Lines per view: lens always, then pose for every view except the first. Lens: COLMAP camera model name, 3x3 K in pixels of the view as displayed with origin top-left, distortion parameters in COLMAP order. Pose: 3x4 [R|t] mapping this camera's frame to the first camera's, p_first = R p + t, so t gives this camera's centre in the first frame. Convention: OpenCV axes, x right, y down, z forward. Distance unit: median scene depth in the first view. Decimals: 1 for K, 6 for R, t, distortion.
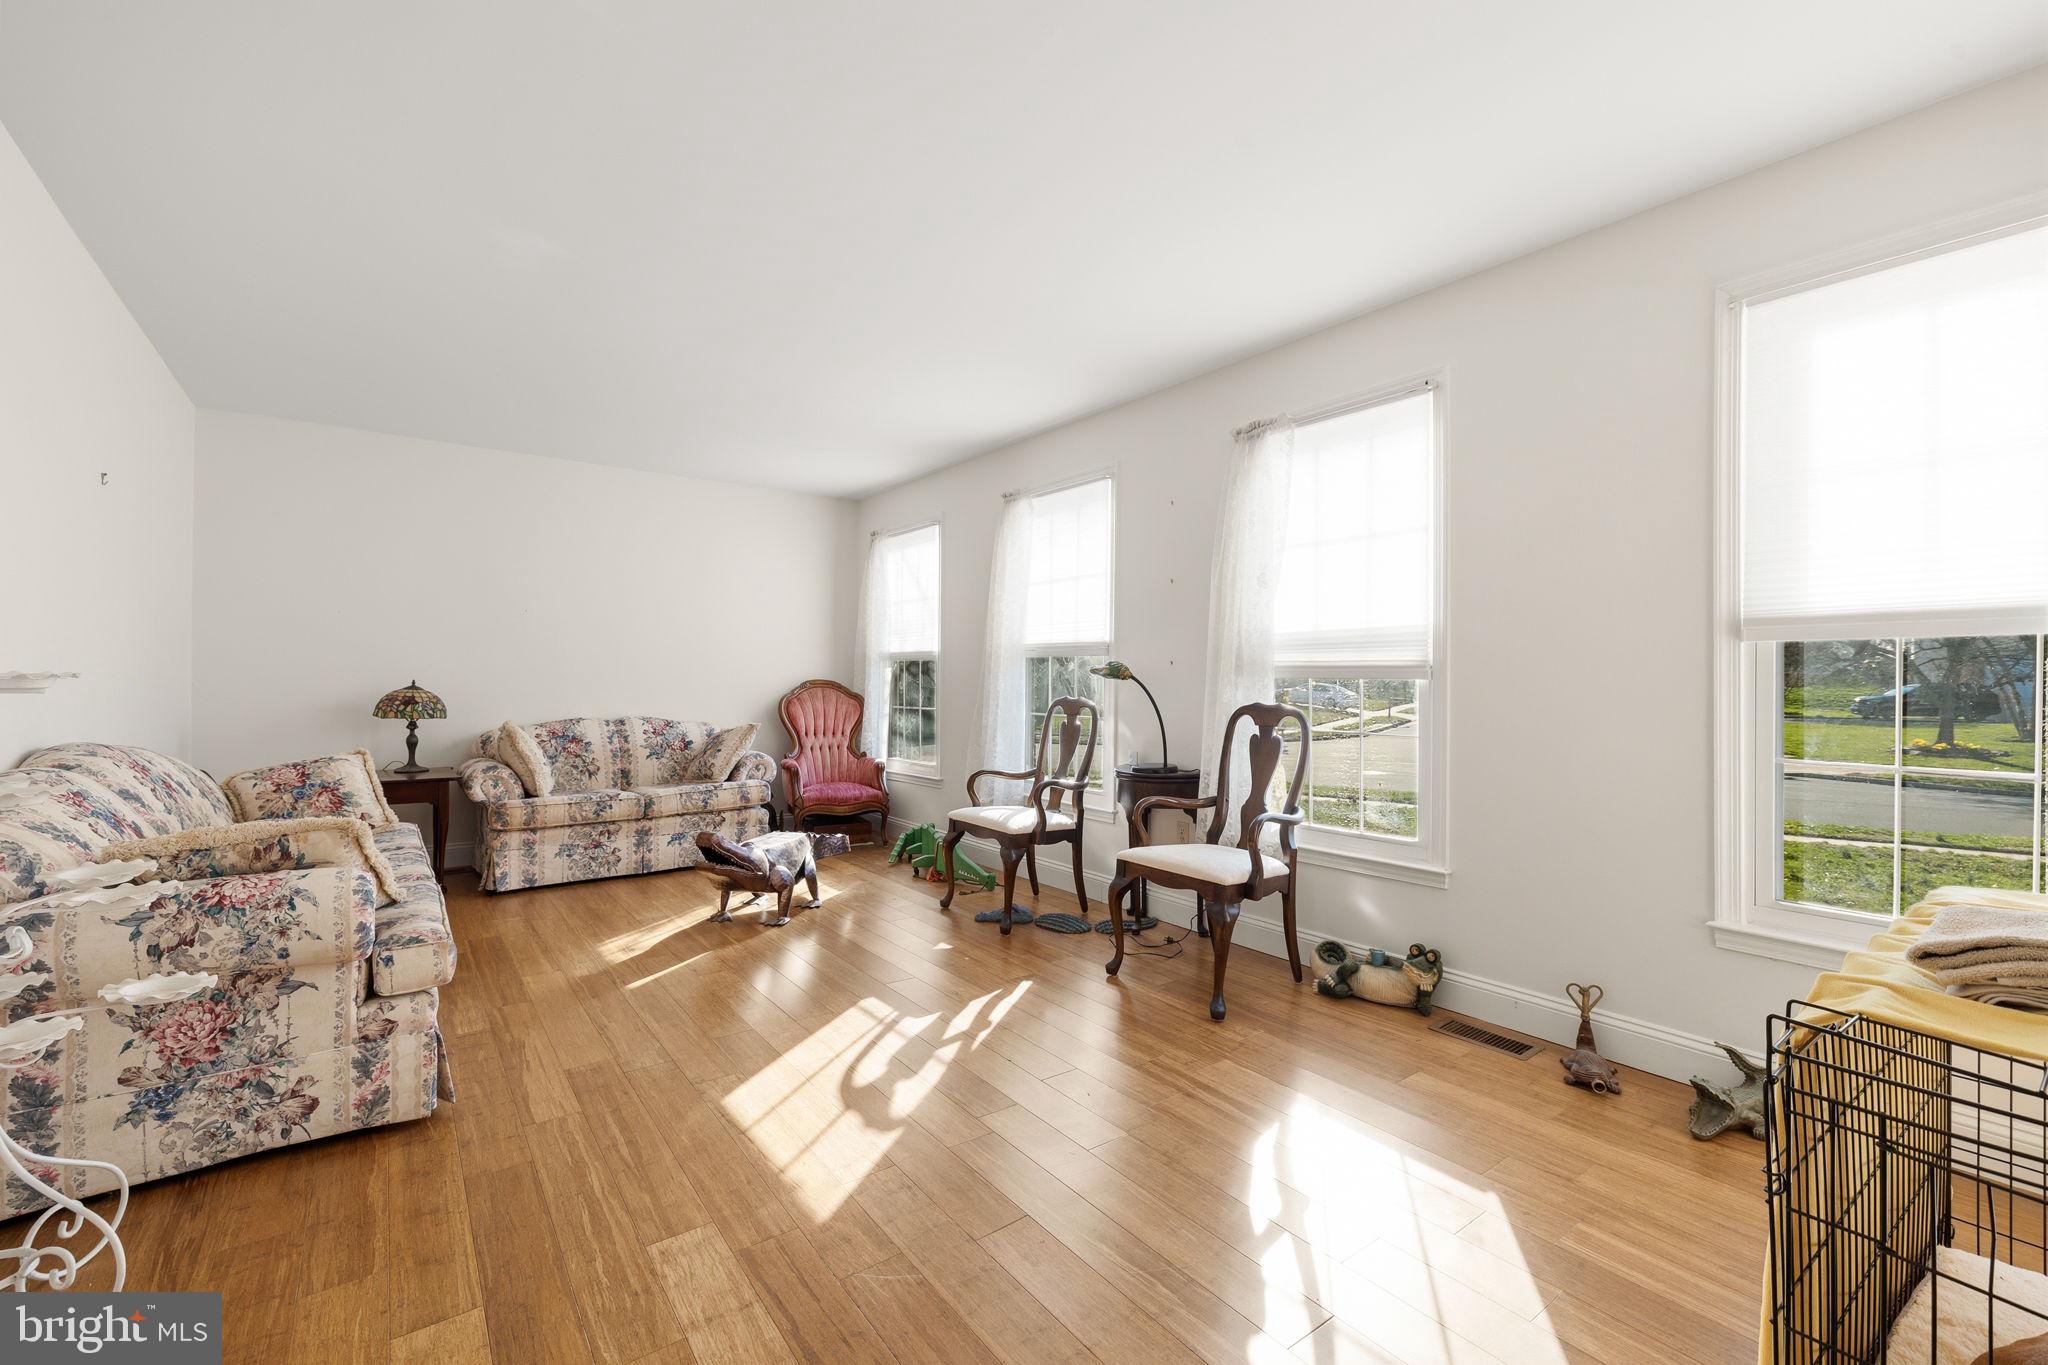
lens RADIAL K [[853.8, 0, 1025.3], [0, 853.8, 689.8], [0, 0, 1]] dist [0.002522, 0.000041]
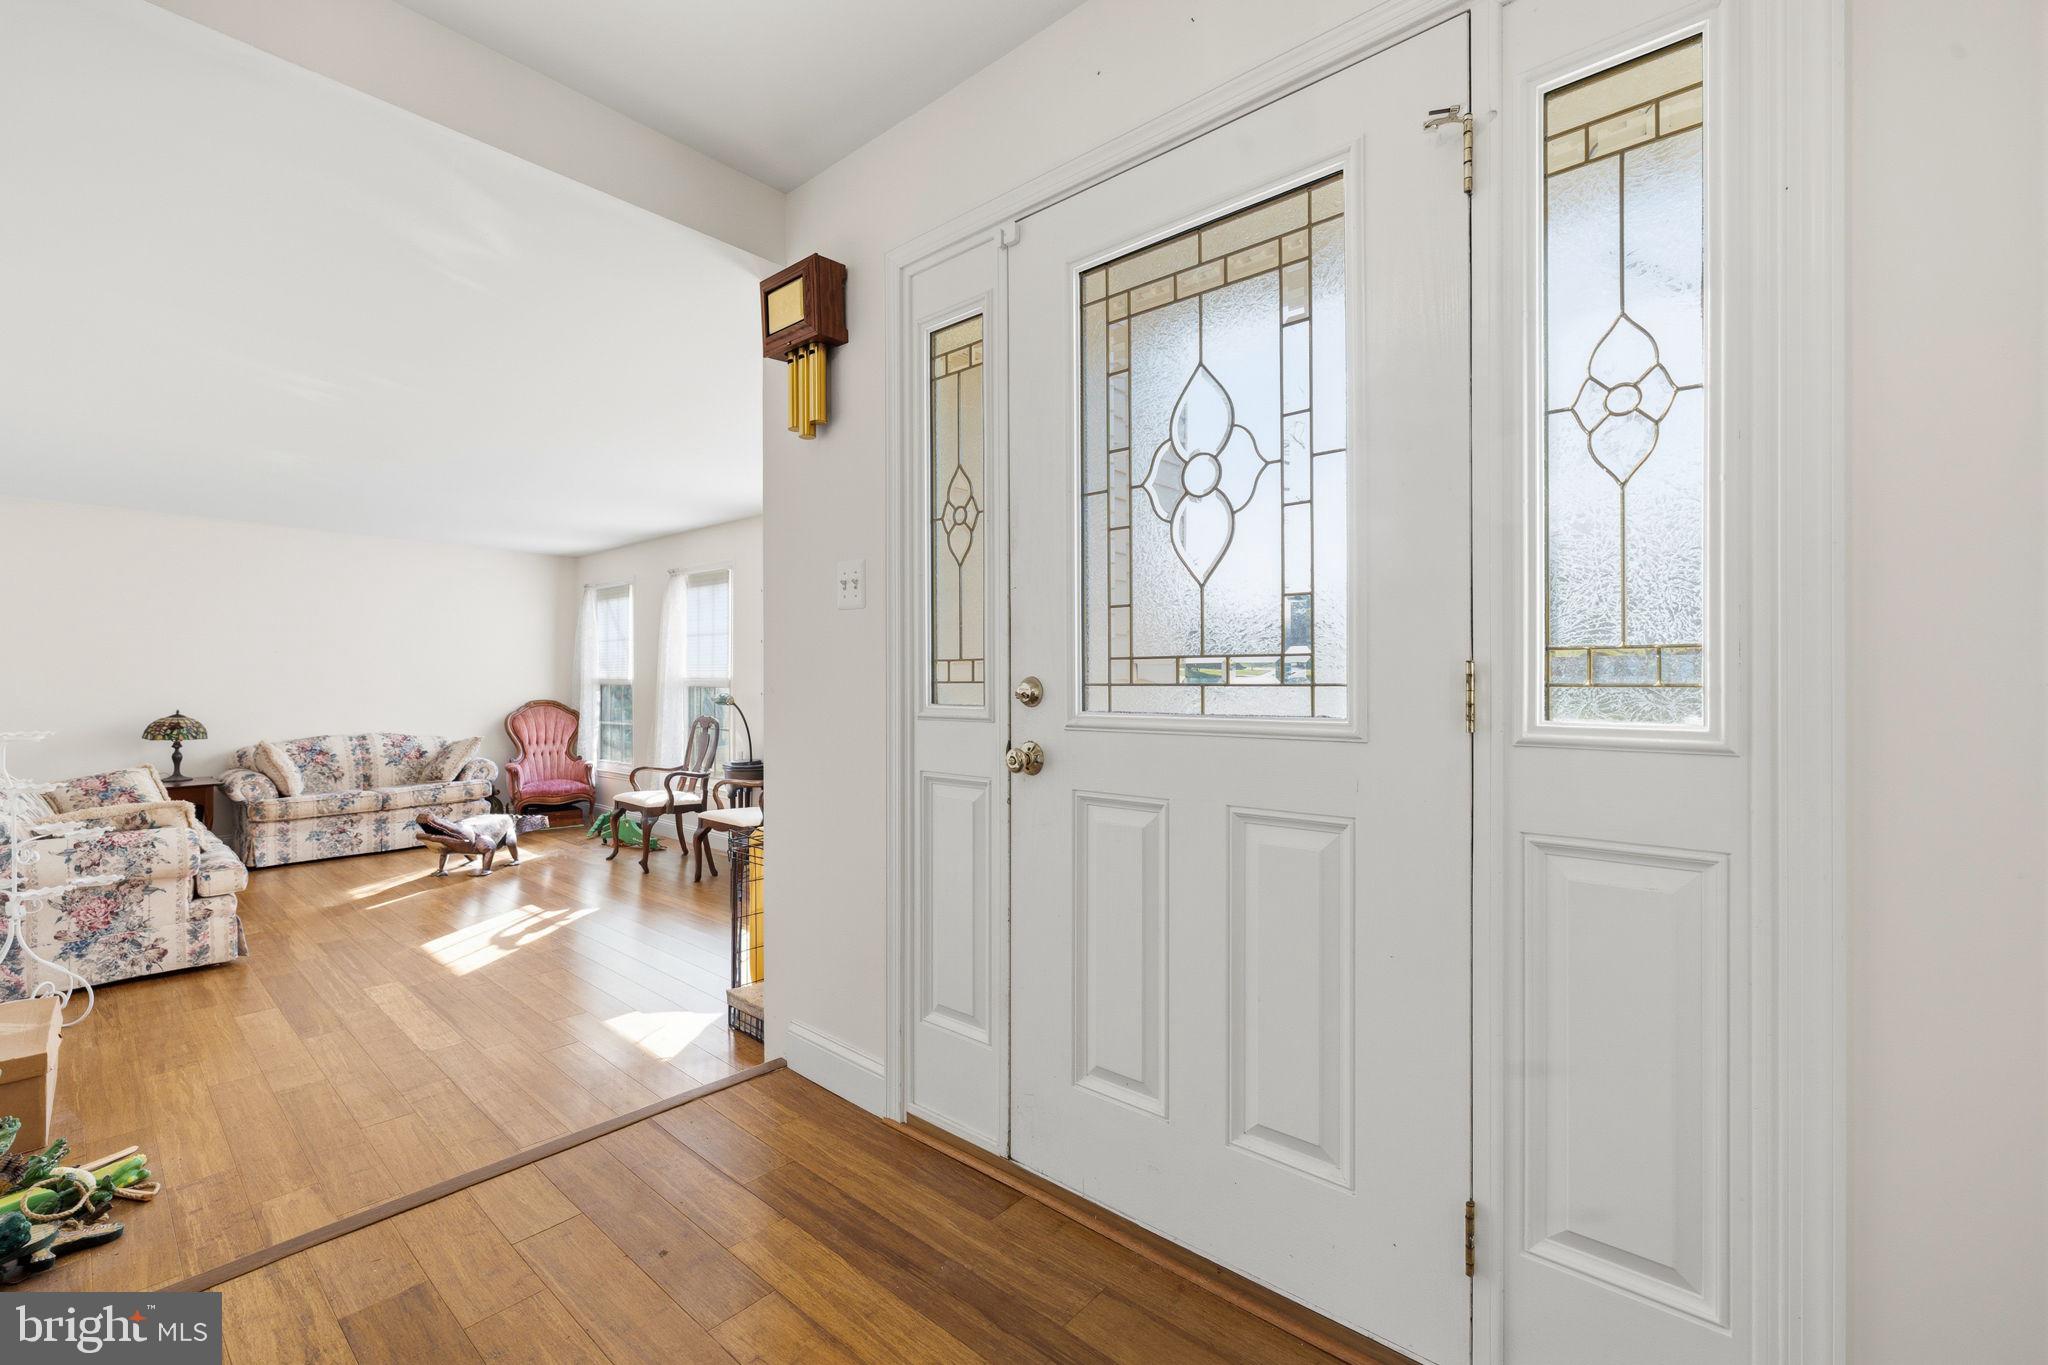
lens RADIAL K [[853.8, 0, 1025.3], [0, 853.8, 689.8], [0, 0, 1]] dist [0.002522, 0.000041]
pose [[0.979367, -0.010467, 0.201818, 0.294712], [0.009357, 0.999935, 0.006458, -0.040306], [-0.201873, -0.004436, 0.979402, -0.556123]]
